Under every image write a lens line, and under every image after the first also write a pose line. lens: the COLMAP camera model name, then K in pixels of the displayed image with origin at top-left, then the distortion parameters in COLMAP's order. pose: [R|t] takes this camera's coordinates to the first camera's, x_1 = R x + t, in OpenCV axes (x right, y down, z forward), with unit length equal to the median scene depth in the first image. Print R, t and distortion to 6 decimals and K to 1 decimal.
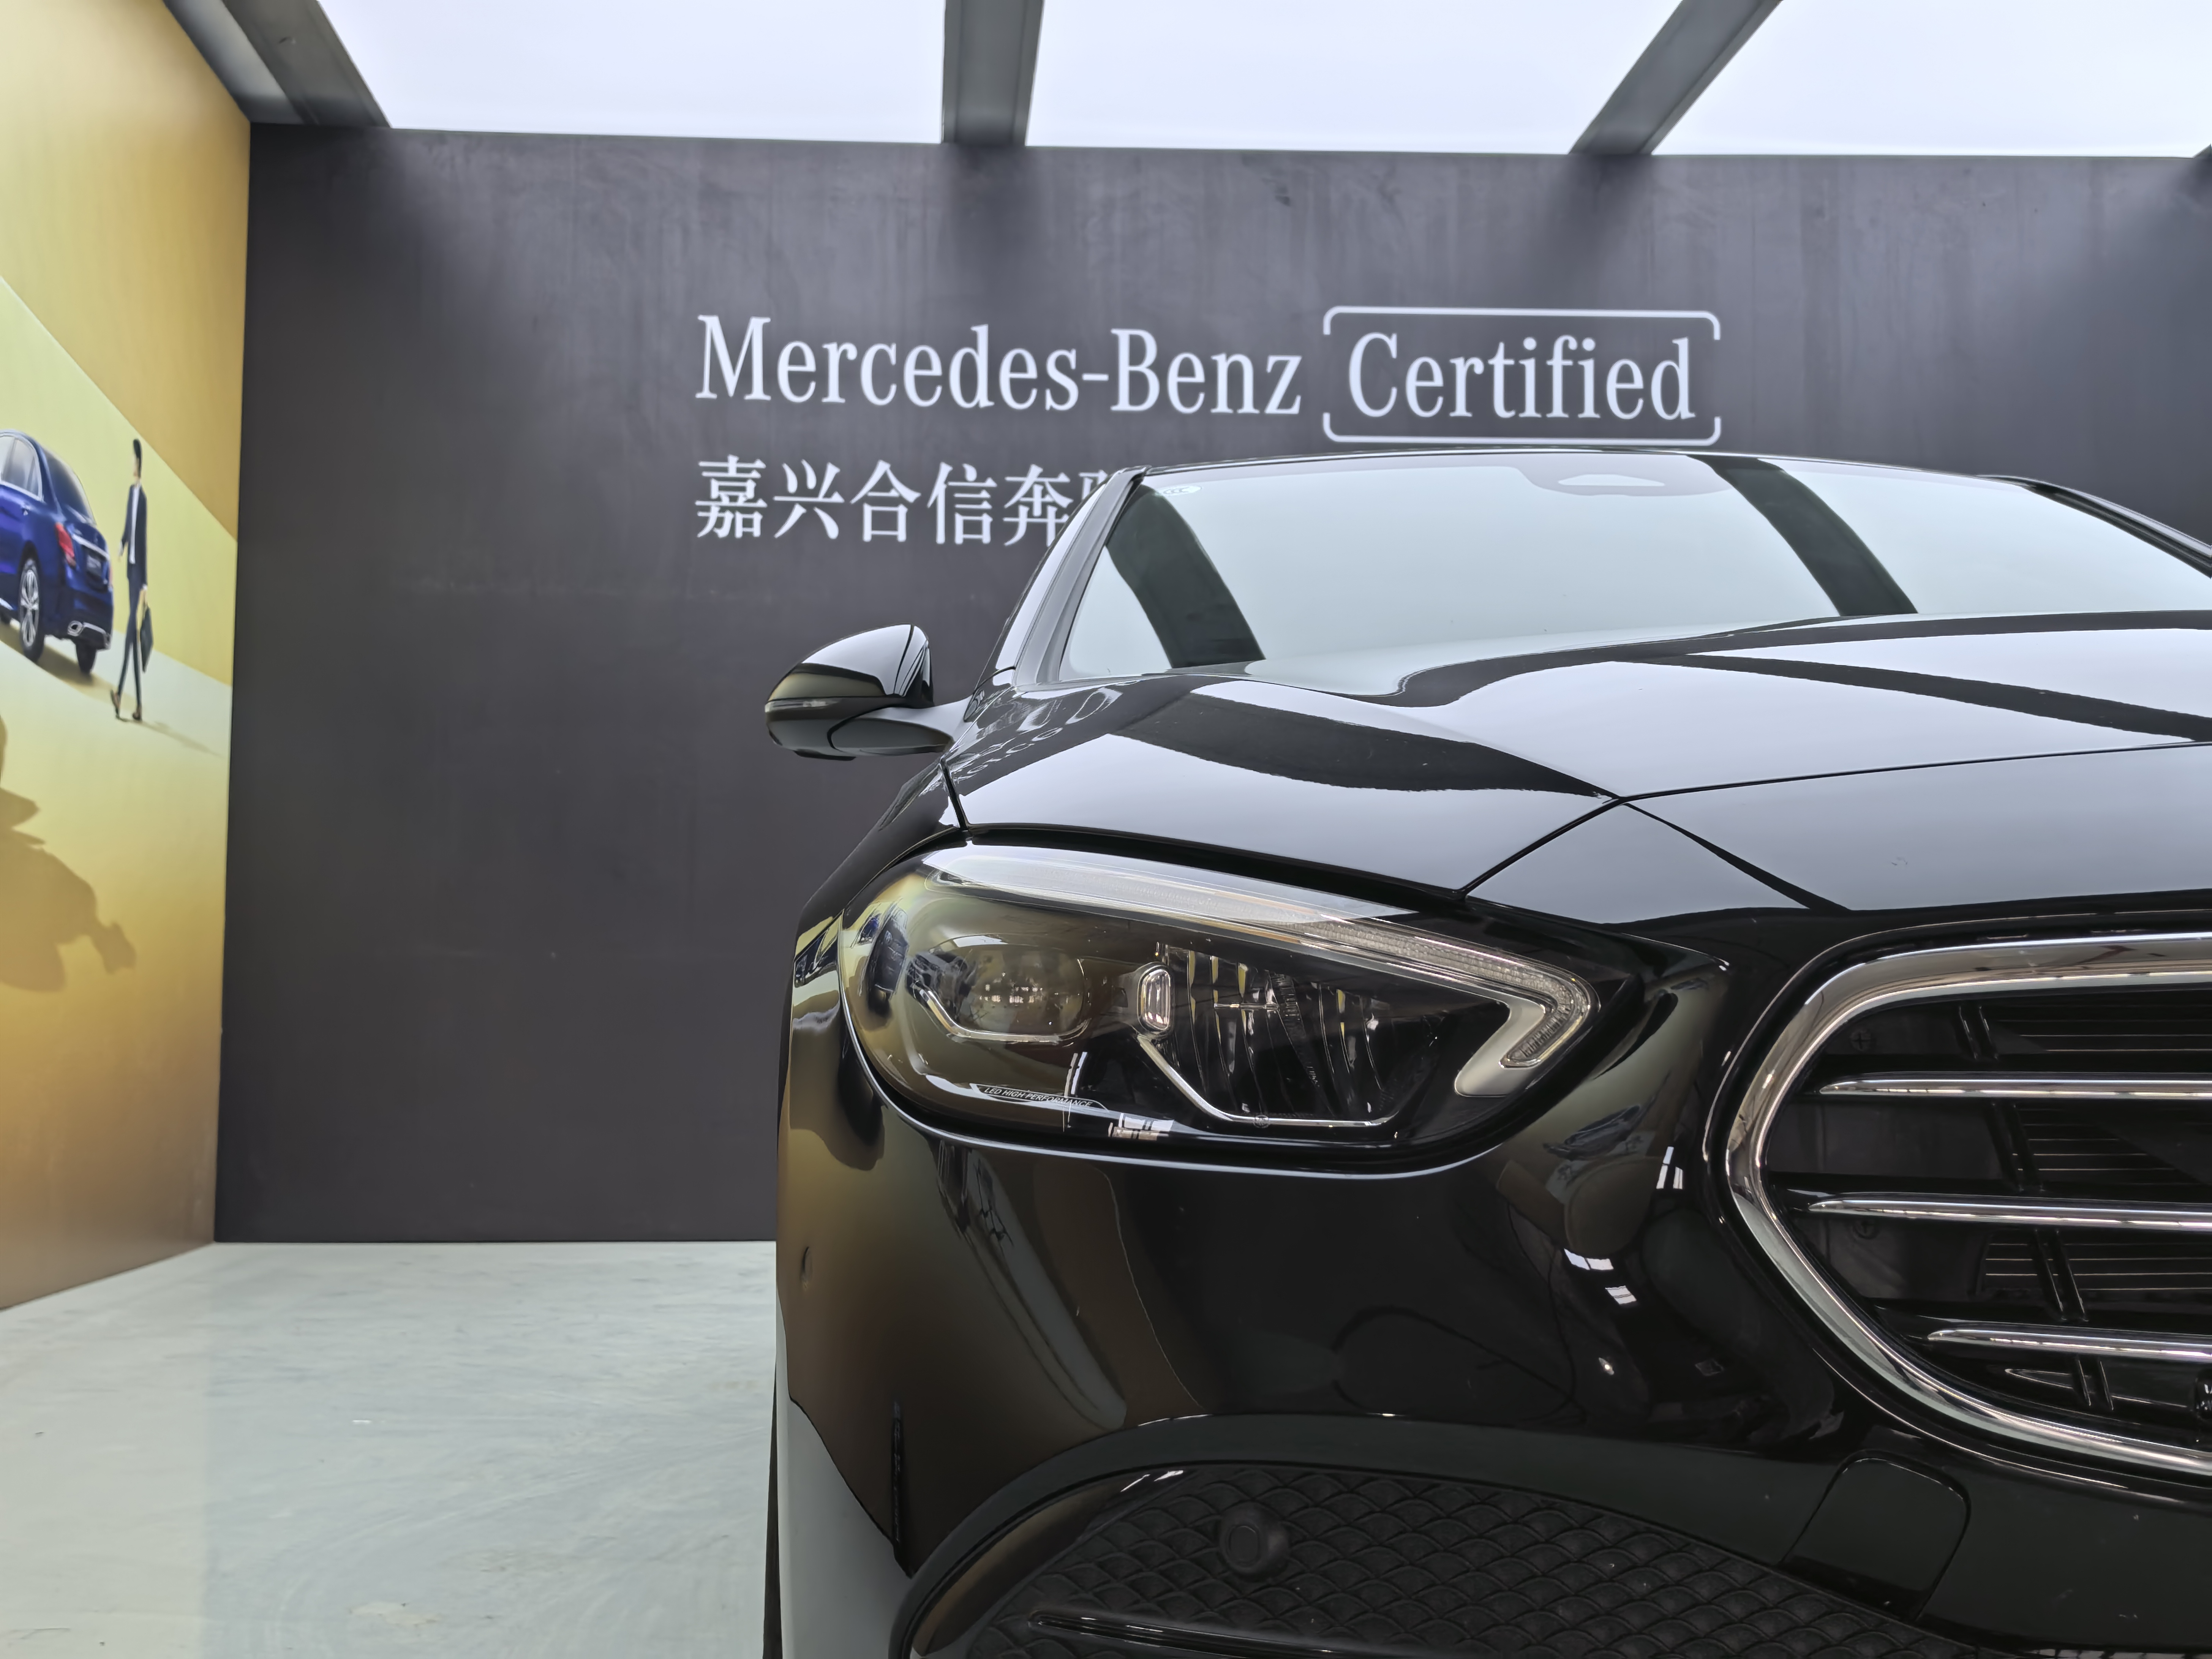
lens RADIAL K [[2521.0, 0, 1060.6], [0, 2521.0, 845.2], [0, 0, 1]] dist [0.109498, -0.304915]
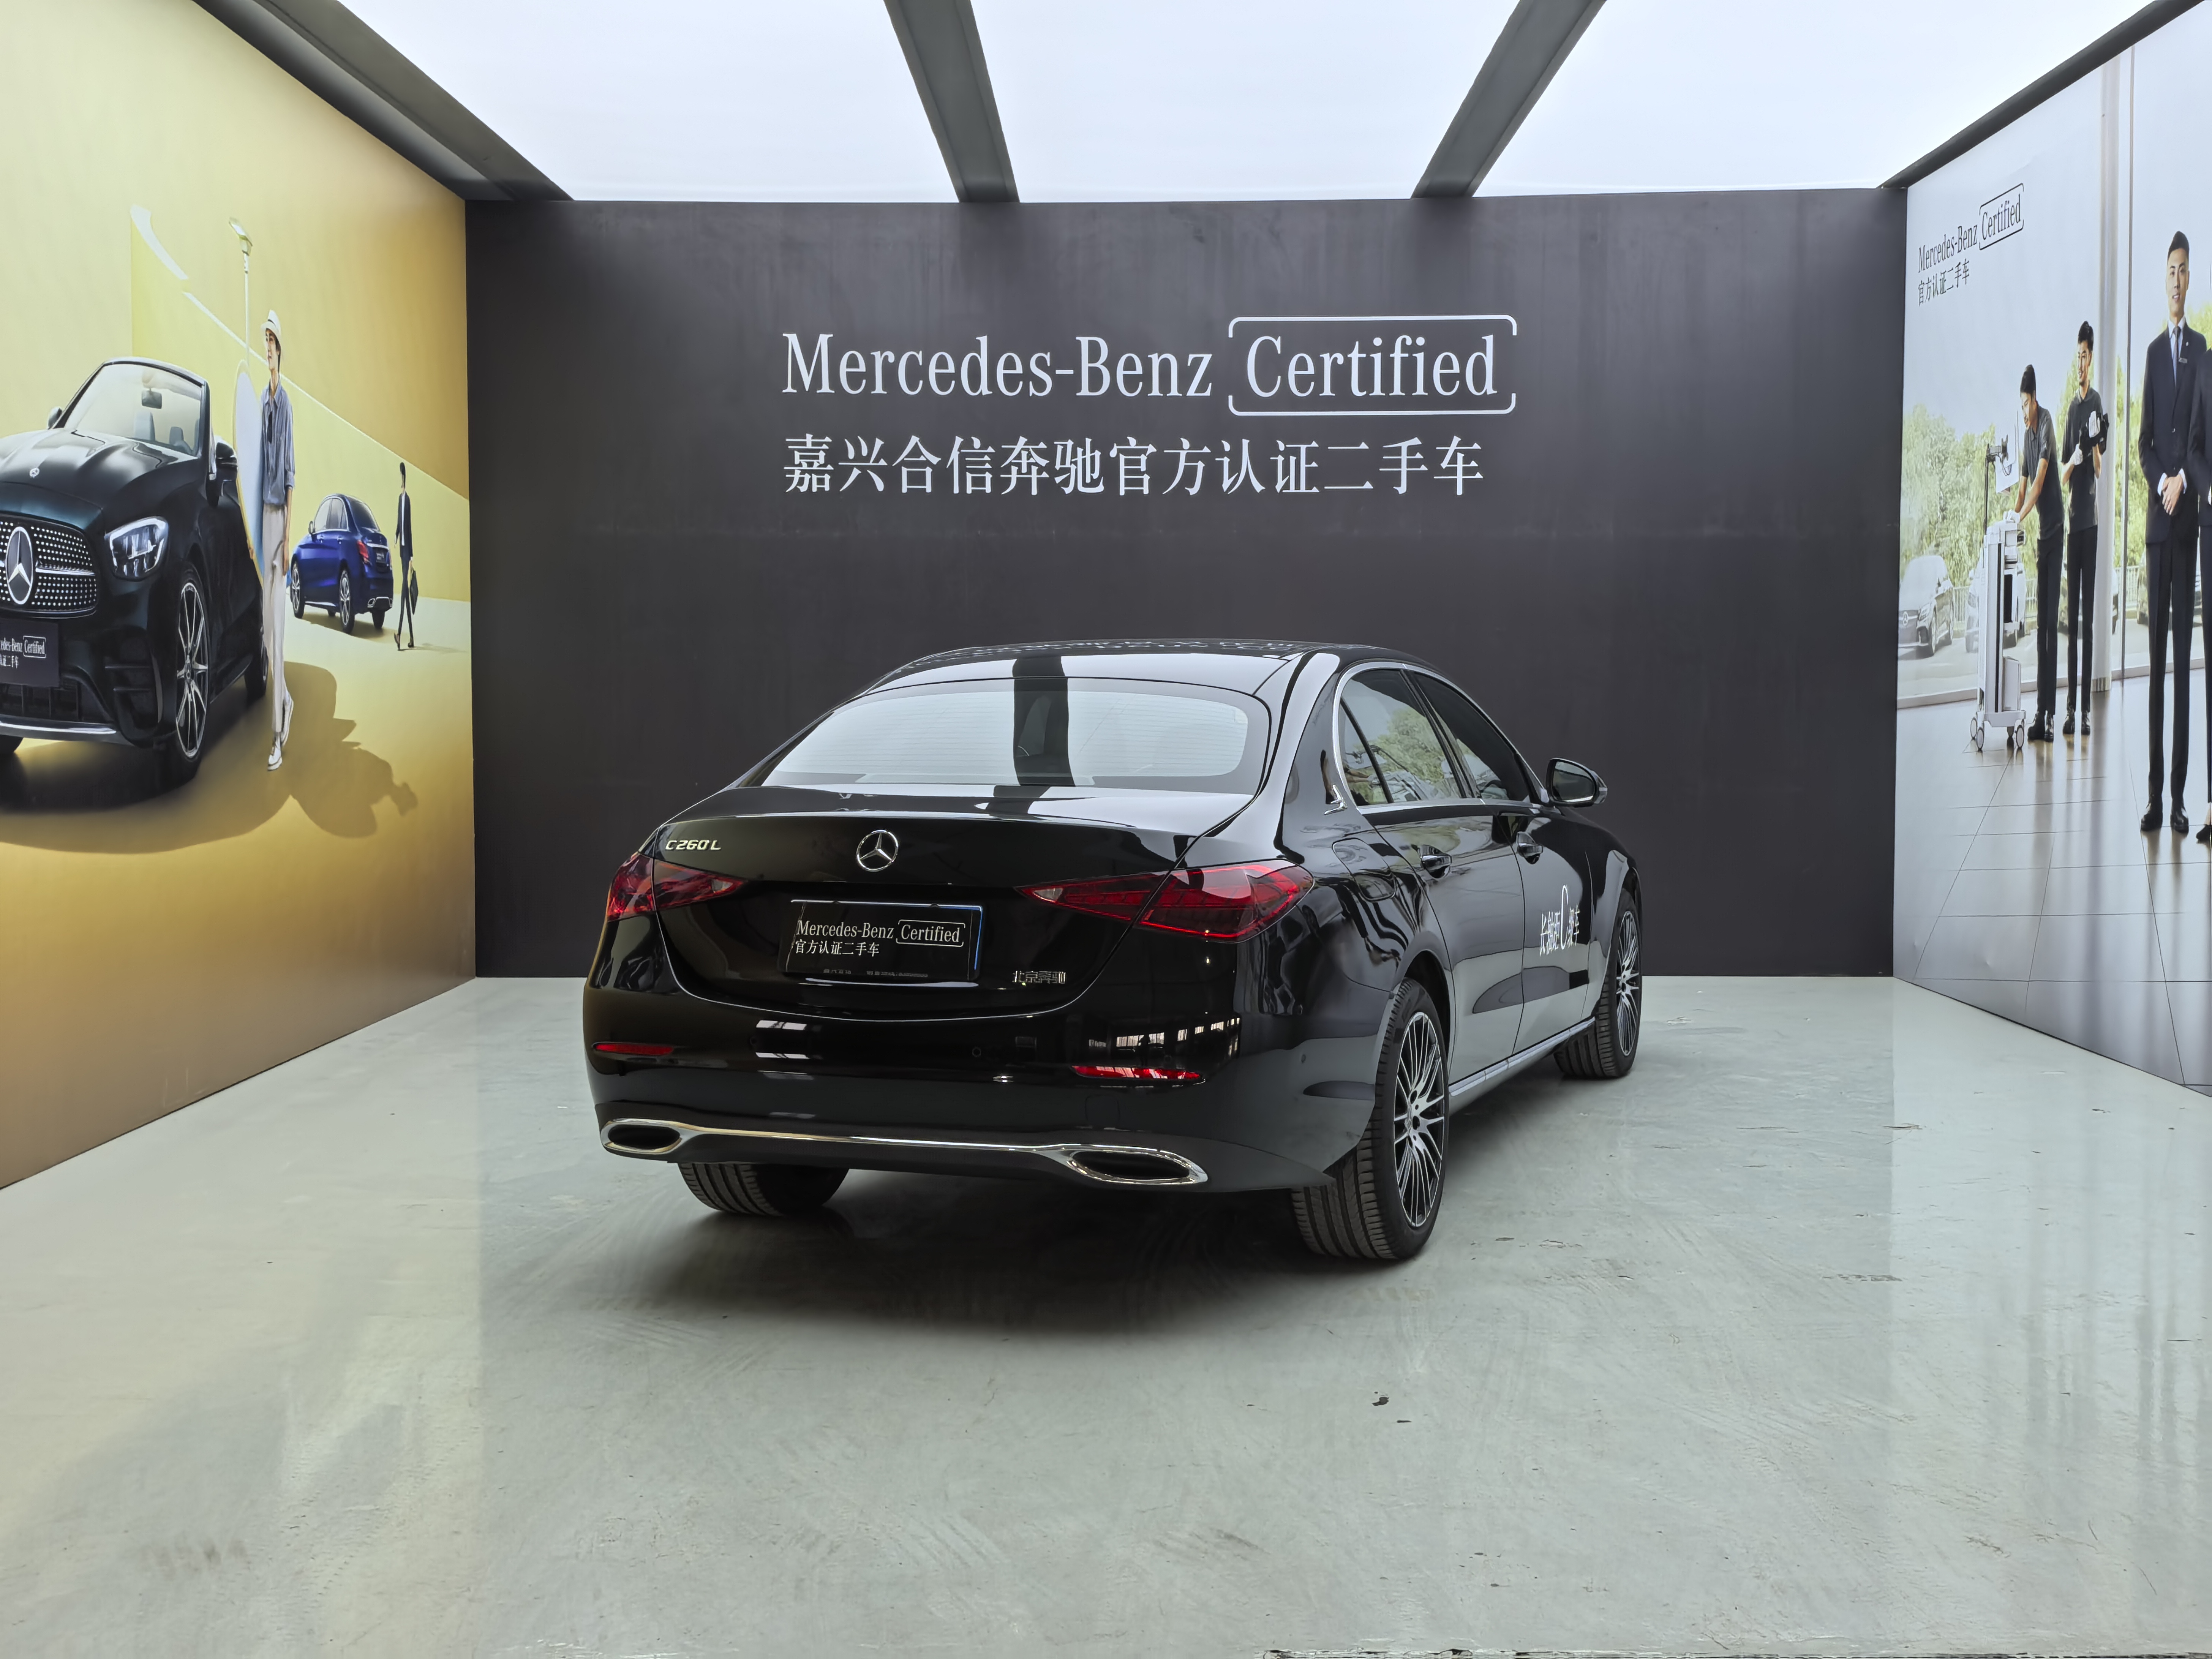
lens RADIAL K [[2515.5, 0, 1105.4], [0, 2515.5, 822.0], [0, 0, 1]] dist [0.129291, -0.354080]
pose [[0.997482, -0.002266, -0.070887, 0.135279], [0.010890, 0.992530, 0.121514, -0.107636], [0.070083, -0.121980, 0.990055, -0.414144]]
